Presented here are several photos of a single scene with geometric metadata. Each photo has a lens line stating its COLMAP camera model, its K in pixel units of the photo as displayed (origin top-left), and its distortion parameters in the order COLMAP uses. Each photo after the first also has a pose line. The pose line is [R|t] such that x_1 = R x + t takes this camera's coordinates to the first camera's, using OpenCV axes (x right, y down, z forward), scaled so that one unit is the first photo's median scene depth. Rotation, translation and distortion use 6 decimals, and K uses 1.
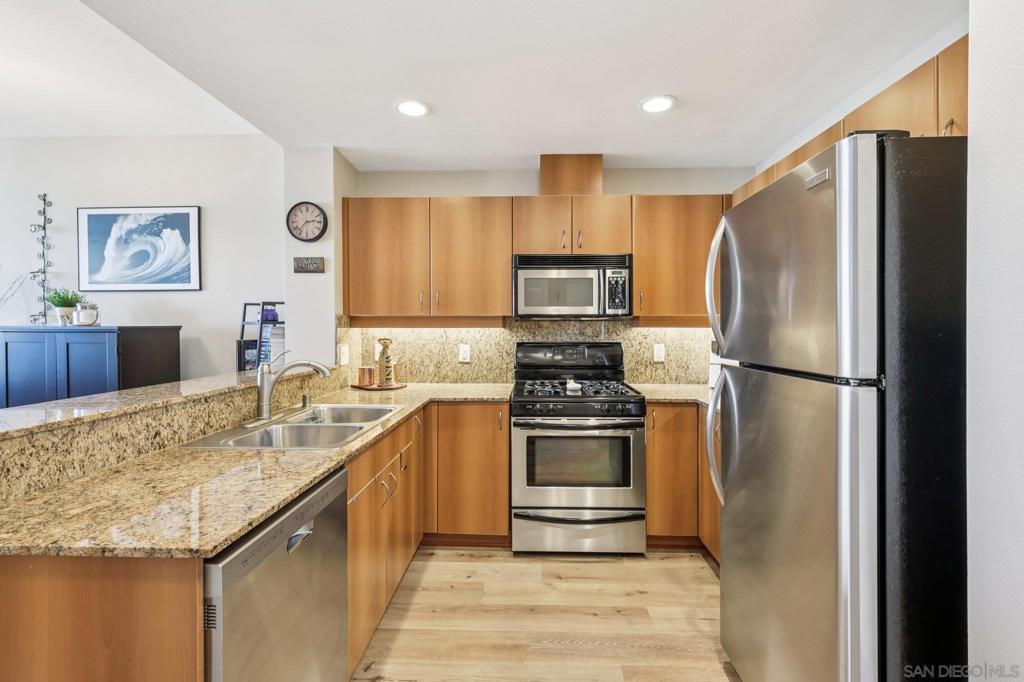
lens RADIAL K [[446.3, 0, 514.6], [0, 446.3, 331.0], [0, 0, 1]] dist [0.000794, 0.000166]
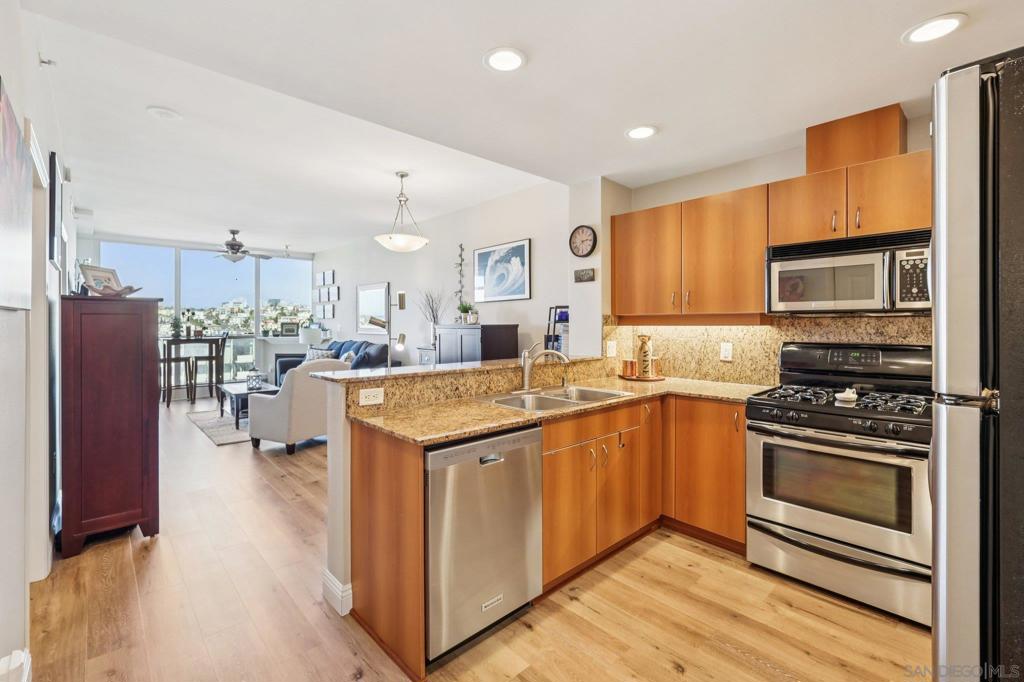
lens RADIAL K [[444.8, 0, 513.7], [0, 444.8, 326.3], [0, 0, 1]] dist [0.000375, 0.000199]
pose [[0.708032, 0.001673, -0.706178, 0.277835], [-0.004974, 0.999984, -0.002618, -0.001185], [0.706163, 0.005366, 0.708029, -0.021628]]
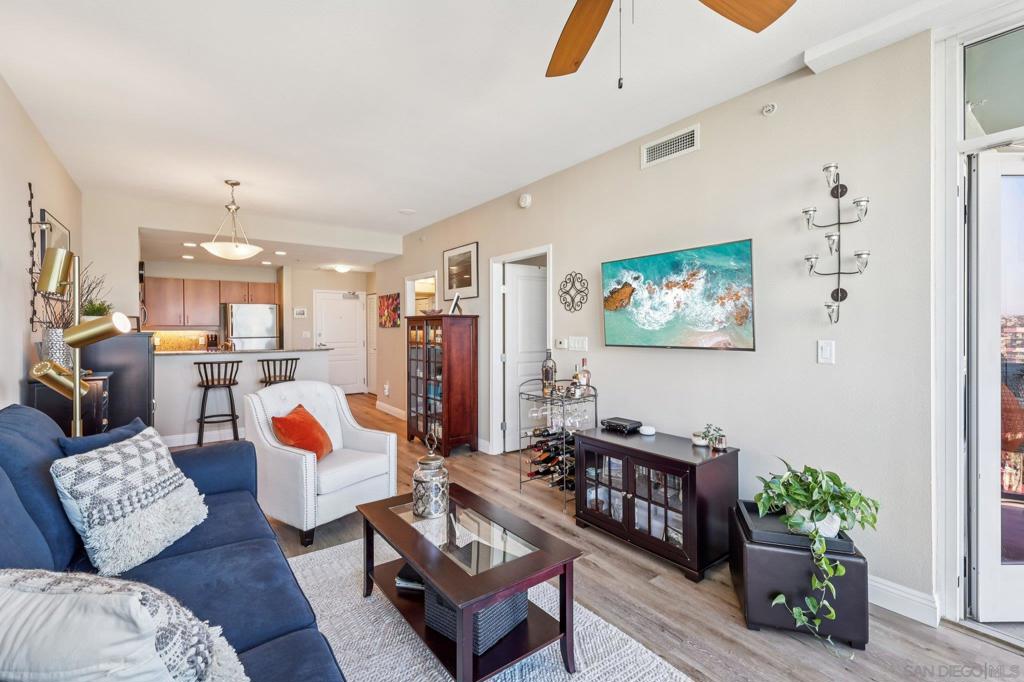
lens RADIAL K [[450.8, 0, 501.0], [0, 450.8, 328.5], [0, 0, 1]] dist [0.017924, -0.000034]
pose [[-0.610475, -0.001979, 0.792033, -2.725081], [0.006438, 0.999951, 0.007460, -0.025595], [-0.792009, 0.009653, -0.610433, 0.963530]]
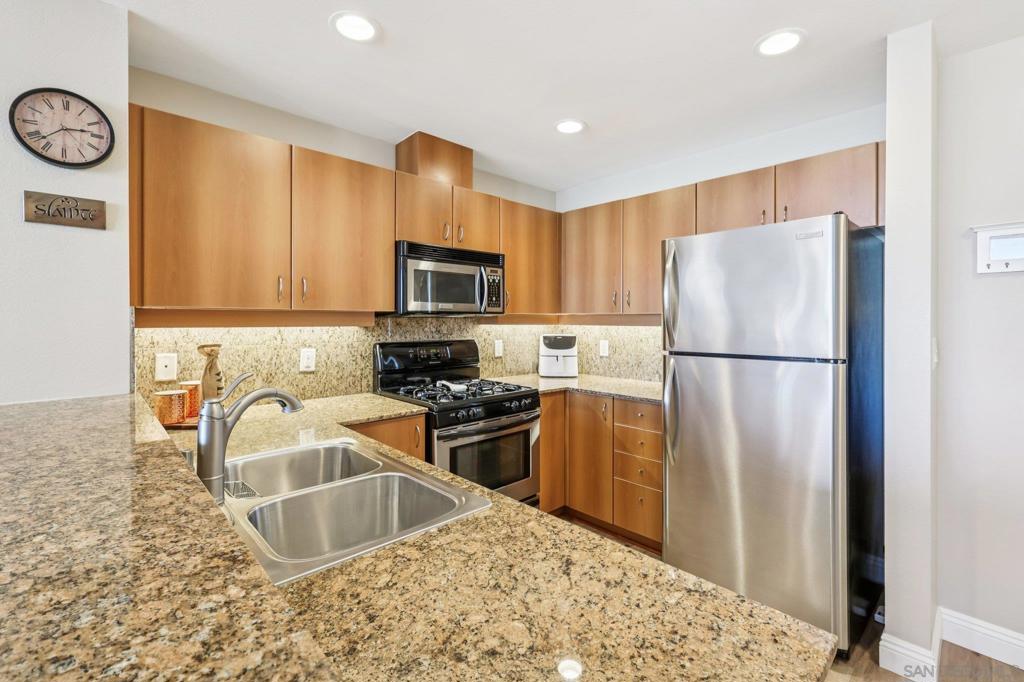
lens RADIAL K [[451.0, 0, 512.2], [0, 451.0, 321.2], [0, 0, 1]] dist [0.000364, -0.000069]
pose [[0.702134, 0.000018, 0.712045, -0.466222], [0.003789, 0.999986, -0.003762, -0.012967], [-0.712035, 0.005340, 0.702124, 0.246356]]
